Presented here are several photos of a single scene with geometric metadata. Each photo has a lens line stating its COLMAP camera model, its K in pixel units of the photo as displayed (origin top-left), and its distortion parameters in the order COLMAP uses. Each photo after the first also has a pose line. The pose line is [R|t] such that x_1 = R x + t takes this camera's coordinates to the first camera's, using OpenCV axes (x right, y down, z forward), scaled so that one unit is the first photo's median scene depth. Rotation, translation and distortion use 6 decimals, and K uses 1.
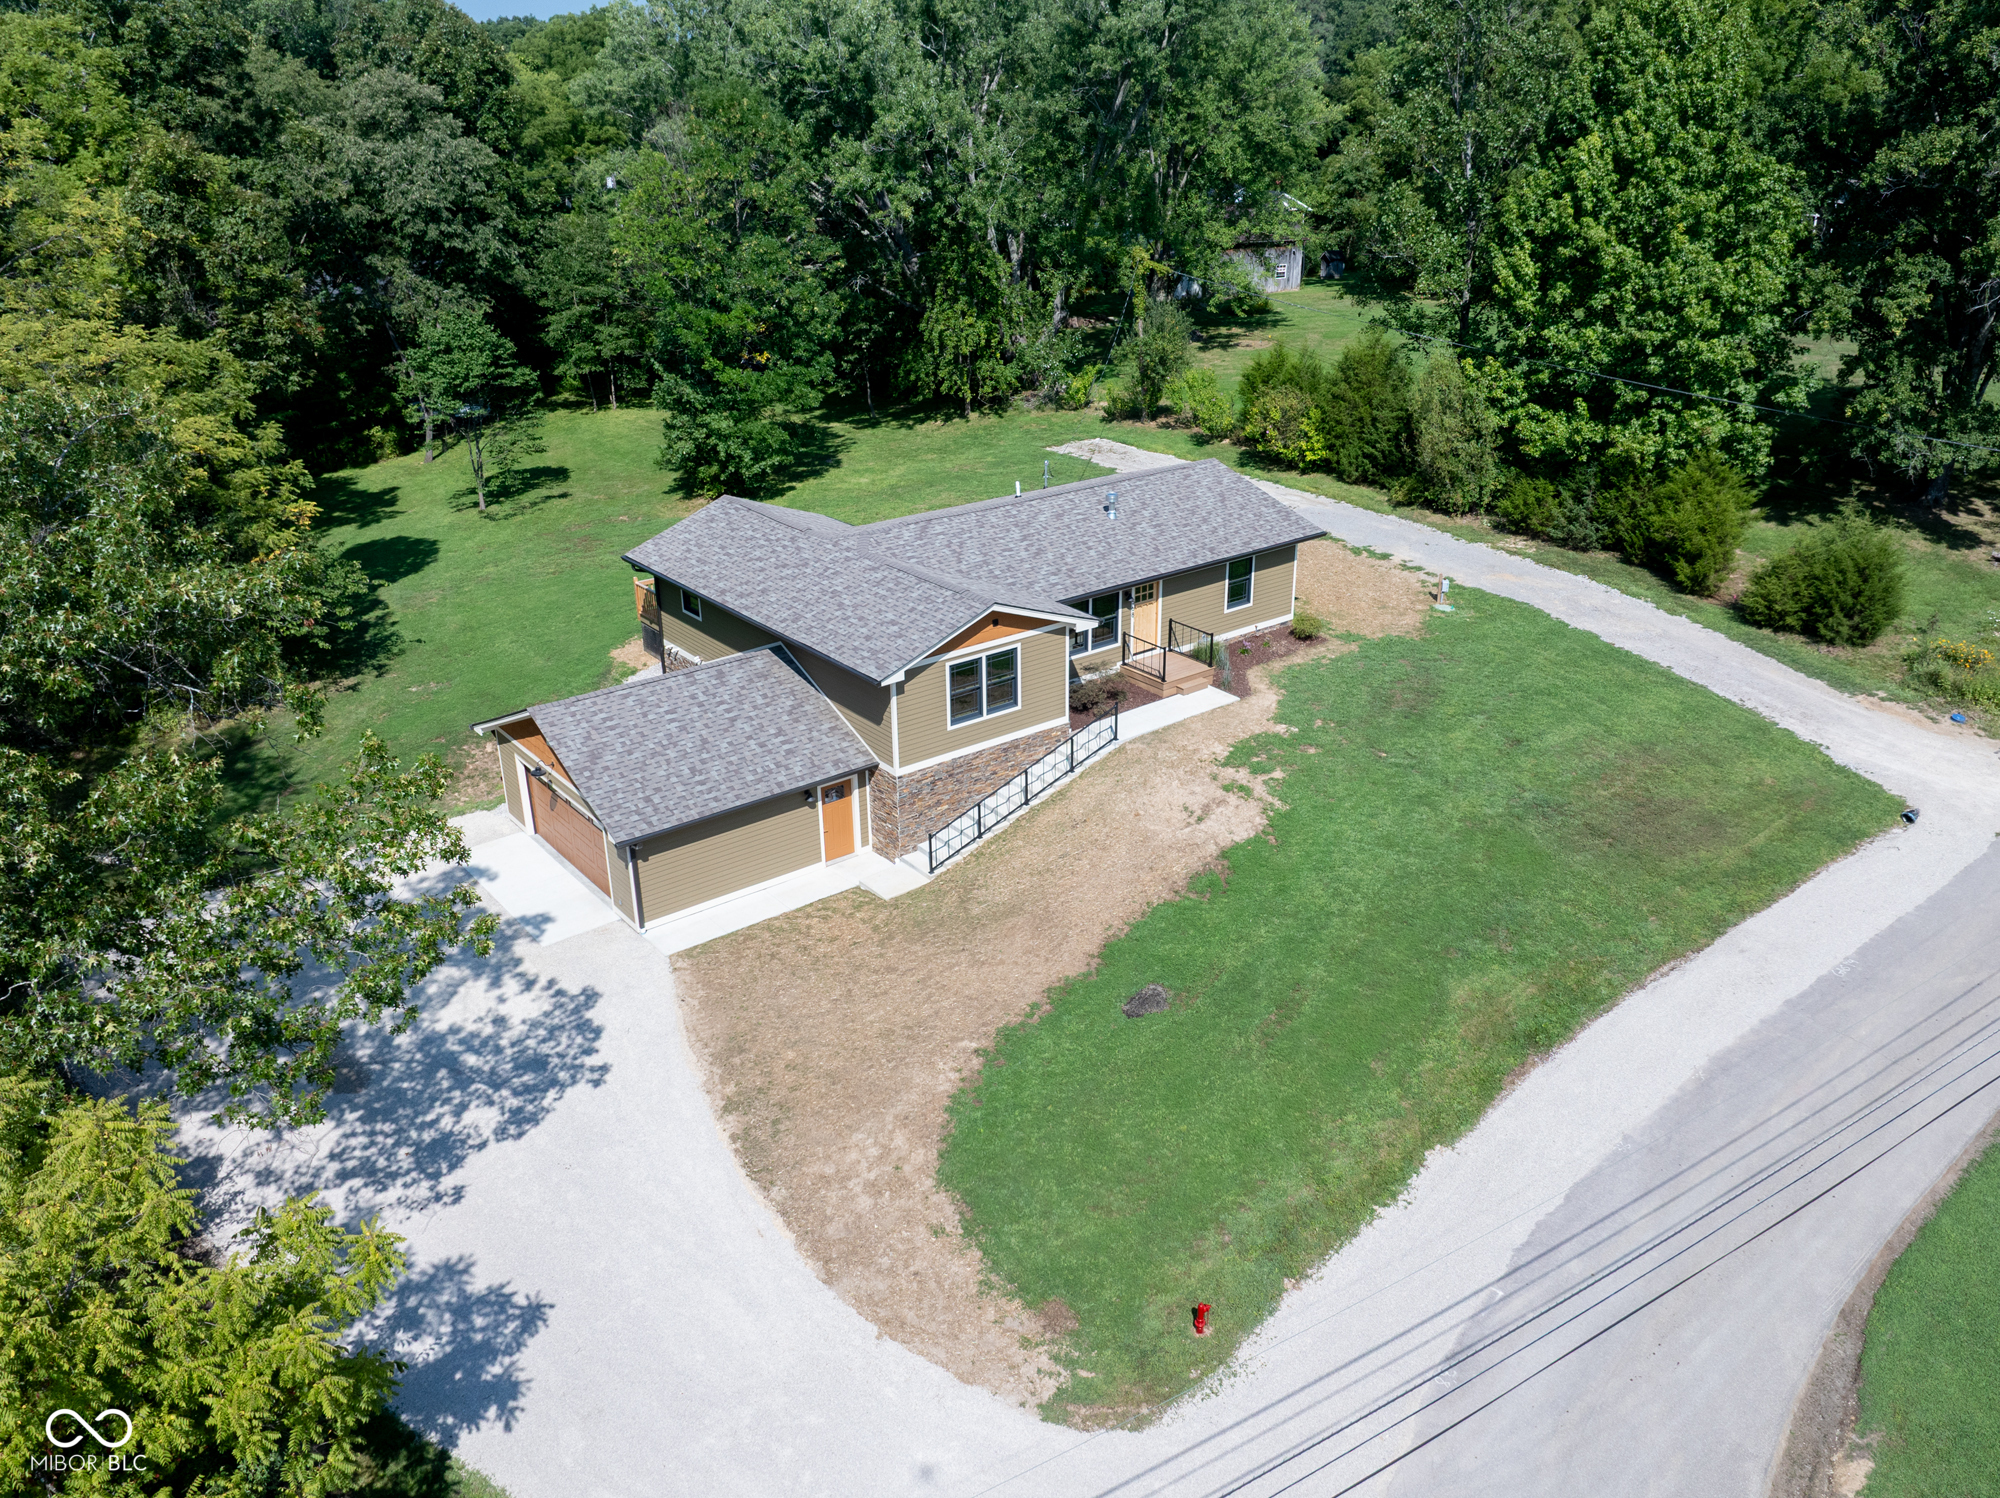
lens RADIAL K [[1637.4, 0, 989.9], [0, 1637.4, 630.4], [0, 0, 1]] dist [-0.009410, -0.001918]
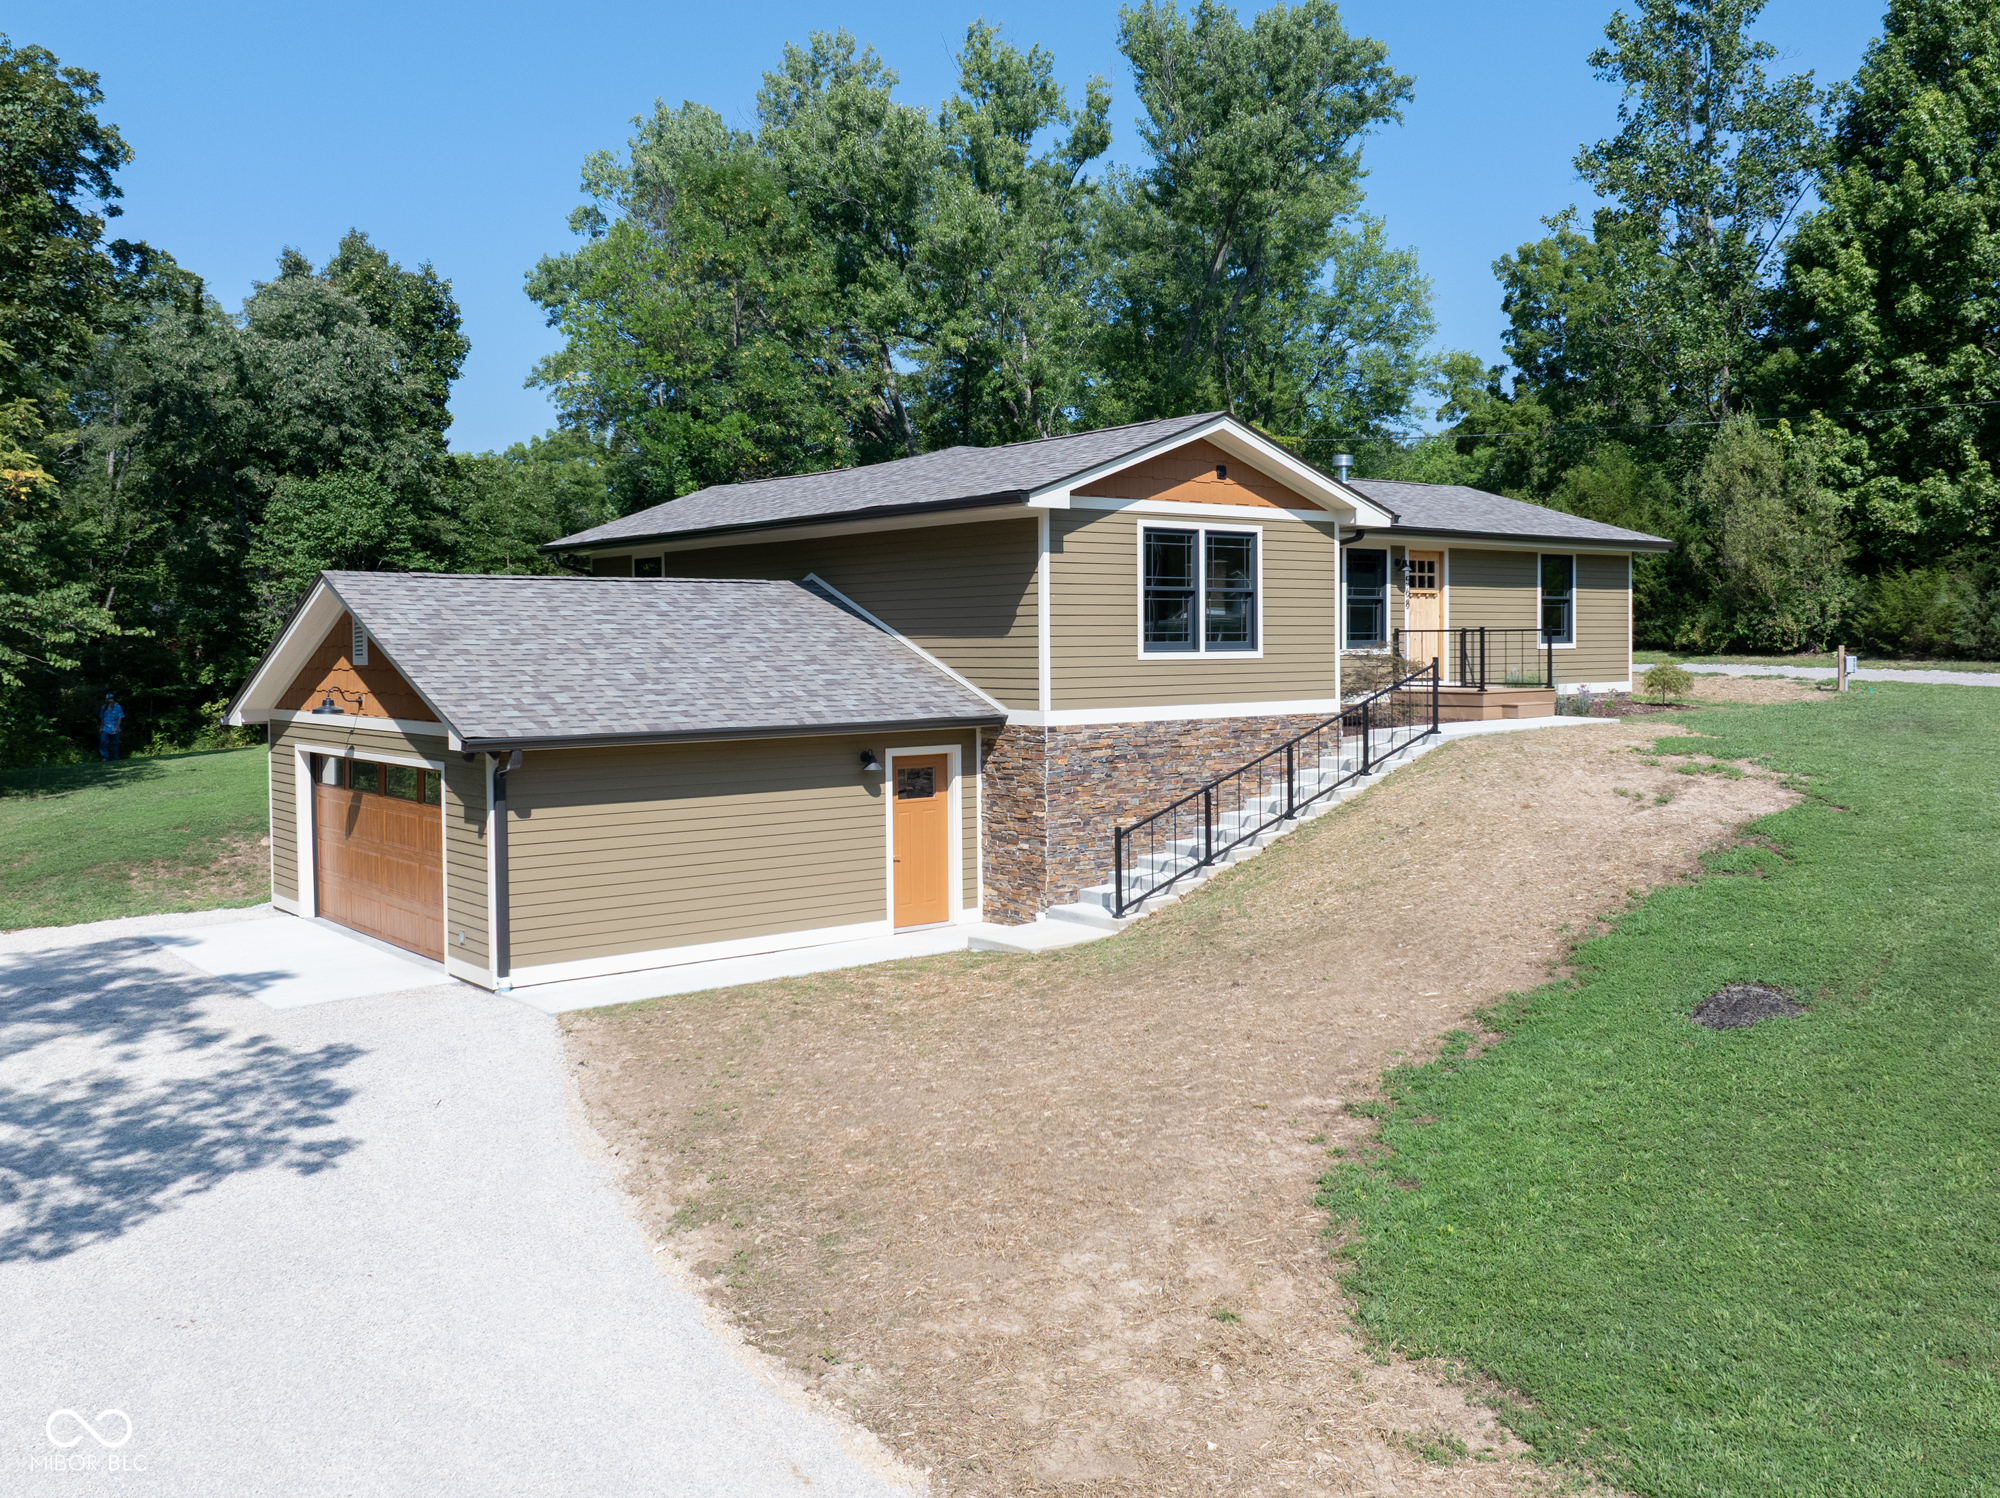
lens RADIAL K [[1750.8, 0, 996.8], [0, 1750.8, 634.8], [0, 0, 1]] dist [-0.022828, -0.013122]
pose [[0.999814, 0.001152, 0.019271, -0.080415], [0.005379, 0.942076, -0.335356, 0.237949], [-0.018541, 0.335397, 0.941894, 0.479329]]
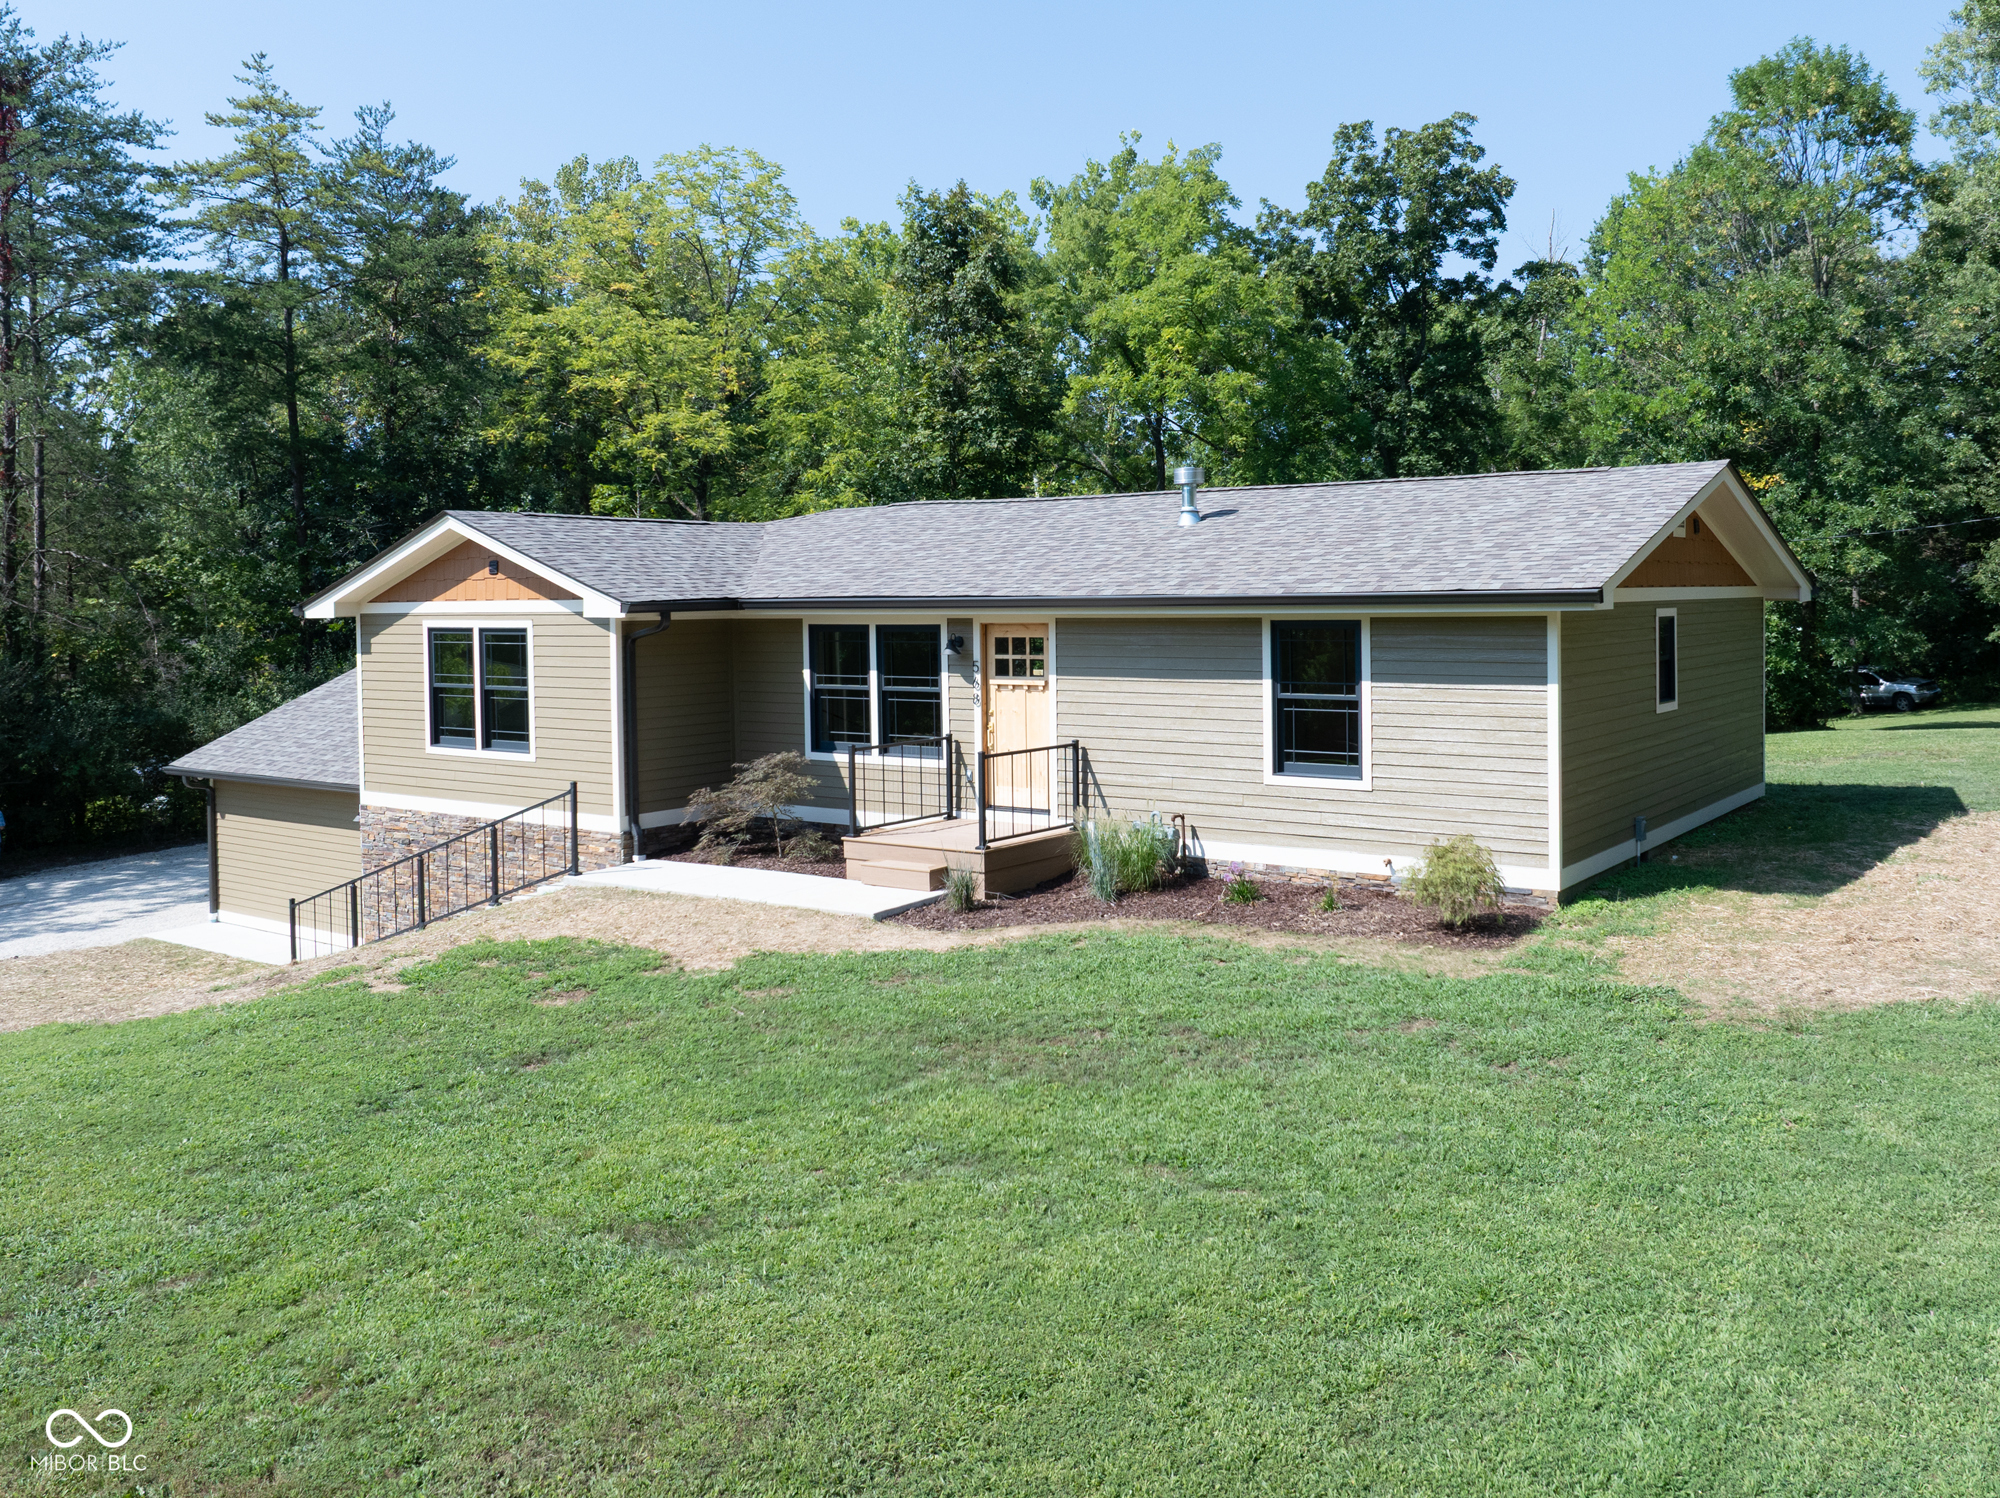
lens RADIAL K [[1637.4, 0, 989.9], [0, 1637.4, 630.4], [0, 0, 1]] dist [-0.009410, -0.001918]
pose [[0.282617, 0.026401, -0.958869, 0.551590], [-0.307078, 0.949505, -0.064365, -0.000581], [0.908752, 0.312638, 0.276454, 1.006959]]
